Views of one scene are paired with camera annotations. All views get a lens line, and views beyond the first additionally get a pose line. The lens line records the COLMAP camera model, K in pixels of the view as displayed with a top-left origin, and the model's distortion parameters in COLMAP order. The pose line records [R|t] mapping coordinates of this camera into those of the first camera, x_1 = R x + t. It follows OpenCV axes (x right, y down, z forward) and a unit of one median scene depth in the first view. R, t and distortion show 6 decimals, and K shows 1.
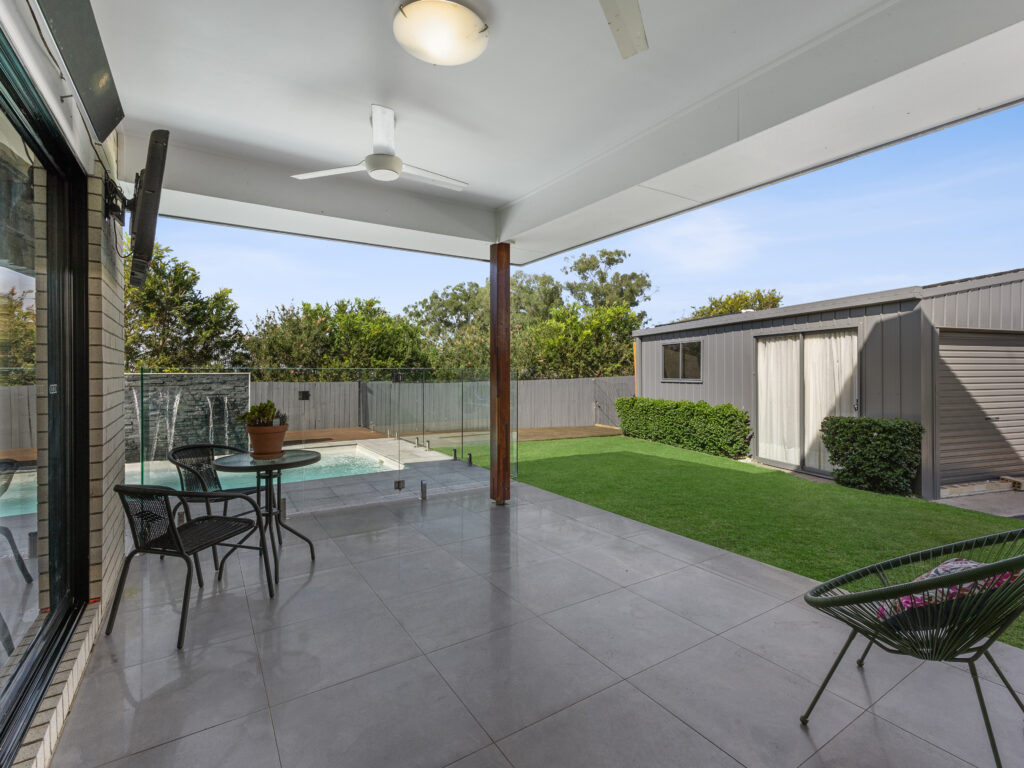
lens RADIAL K [[483.6, 0, 511.4], [0, 483.6, 373.3], [0, 0, 1]] dist [0.000839, 0.000229]
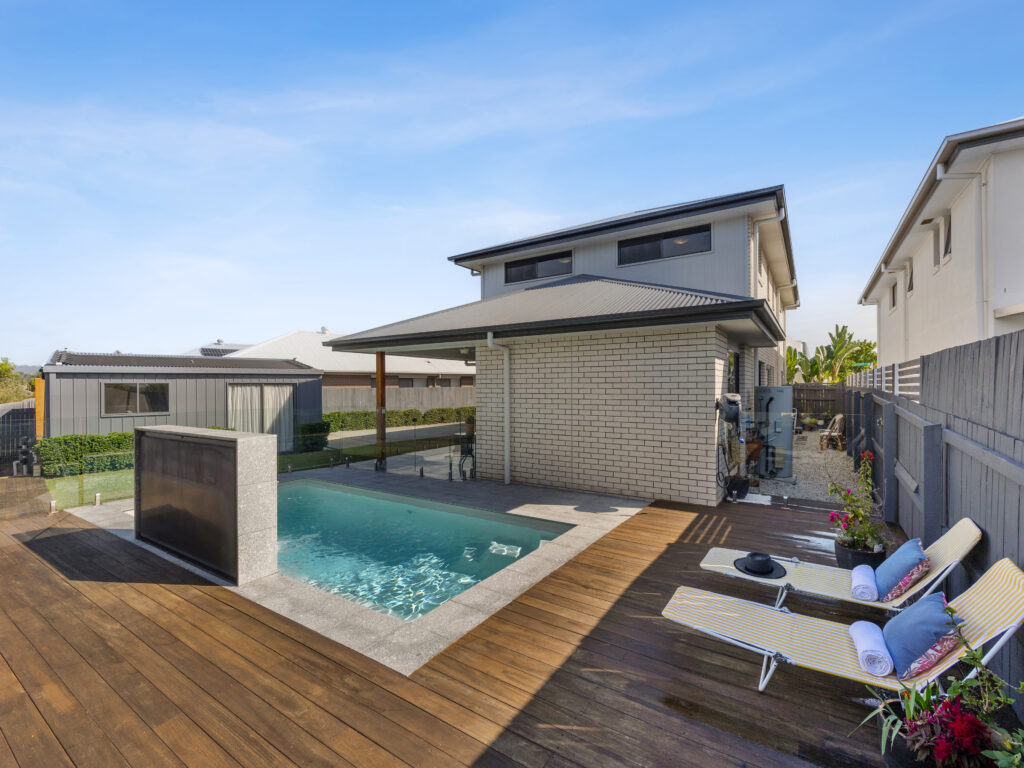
lens RADIAL K [[463.9, 0, 512.0], [0, 463.9, 384.0], [0, 0, 1]] dist [0.001310, 0.000293]
pose [[-0.410320, 0.012772, 0.911852, -1.356788], [0.013254, 0.999880, -0.008040, -0.047307], [-0.911845, 0.008787, -0.410440, 0.754979]]
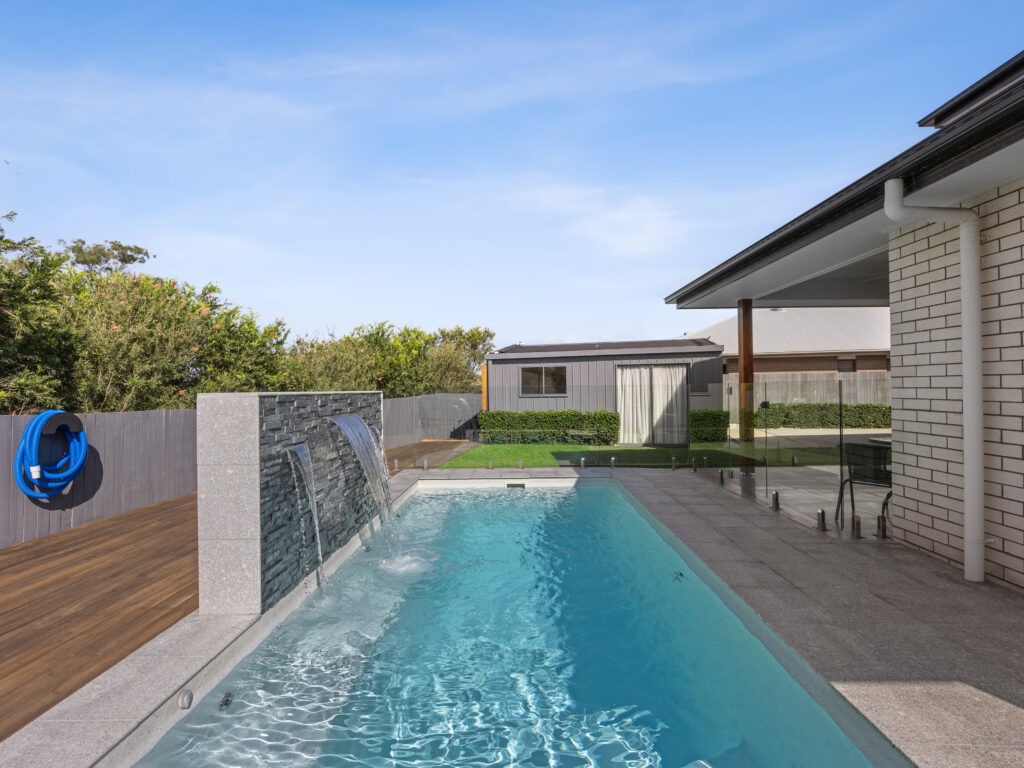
lens RADIAL K [[463.9, 0, 512.0], [0, 463.9, 384.0], [0, 0, 1]] dist [0.001310, 0.000293]
pose [[0.548023, 0.004935, 0.836449, -0.943603], [0.015467, 0.999752, -0.016032, 0.004210], [-0.836321, 0.021724, 0.547810, 0.452109]]
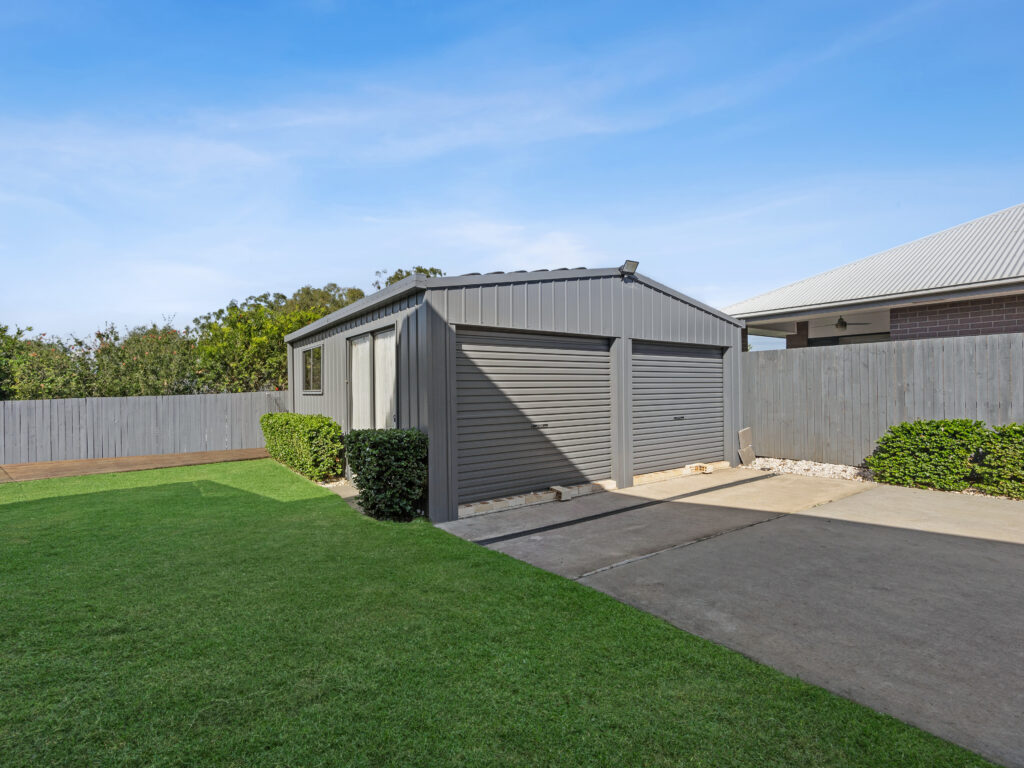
lens RADIAL K [[478.8, 0, 493.8], [0, 478.8, 388.1], [0, 0, 1]] dist [0.000426, 0.000234]
pose [[0.955772, -0.009801, 0.293946, 0.498668], [0.011711, 0.999920, -0.004736, 0.019242], [-0.293876, 0.007969, 0.955810, 0.108037]]
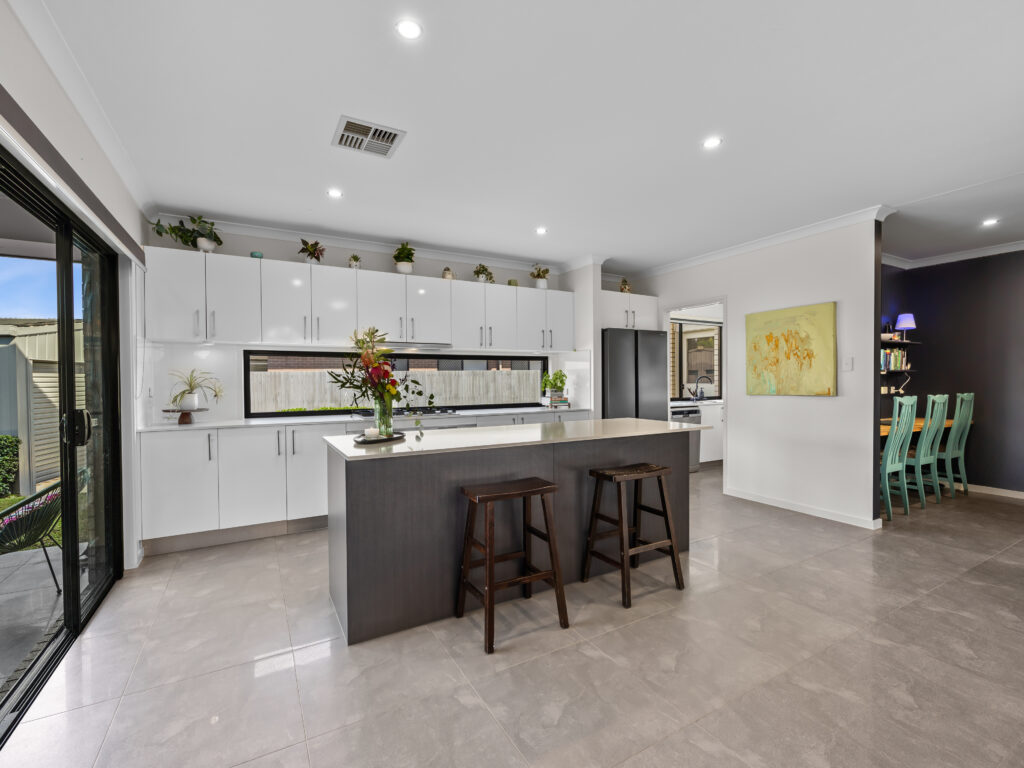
lens RADIAL K [[463.9, 0, 512.0], [0, 463.9, 384.0], [0, 0, 1]] dist [0.001310, 0.000293]
pose [[0.046748, -0.009716, 0.998859, -0.201561], [0.012090, 0.999885, 0.009161, -0.018846], [-0.998834, 0.011648, 0.046860, -0.229278]]
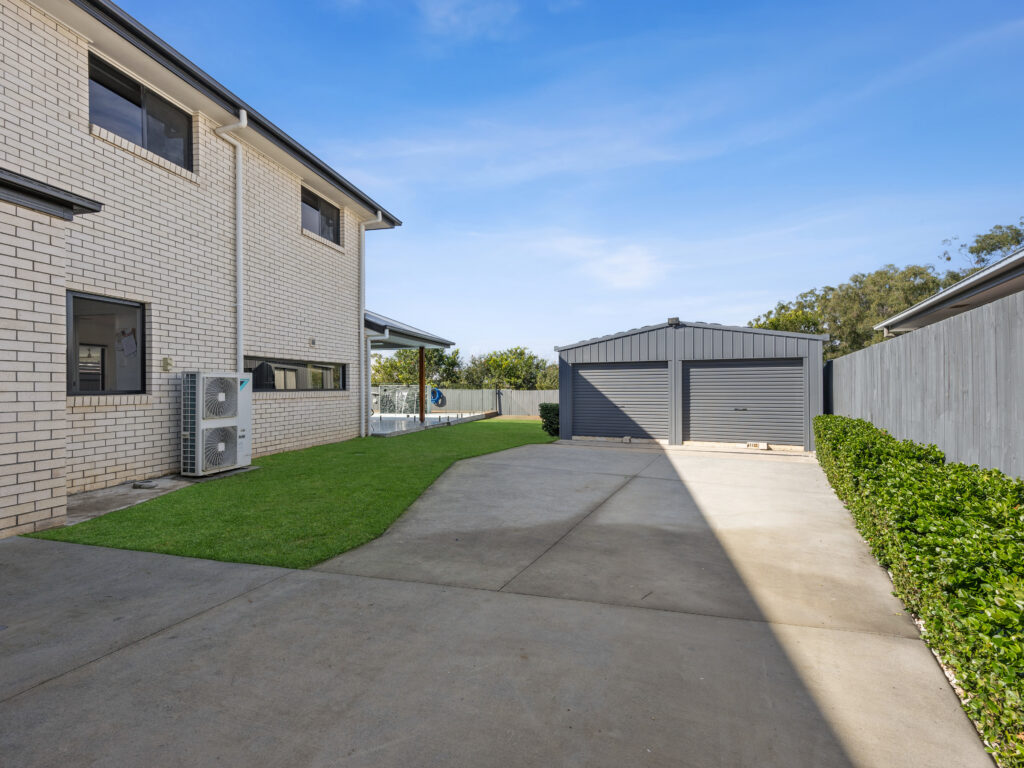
lens RADIAL K [[463.9, 0, 512.0], [0, 463.9, 384.0], [0, 0, 1]] dist [0.001310, 0.000293]
pose [[0.697516, -0.006322, -0.716542, 1.600794], [0.002653, 0.999977, -0.006240, 0.010331], [0.716565, 0.002452, 0.697516, -0.497872]]
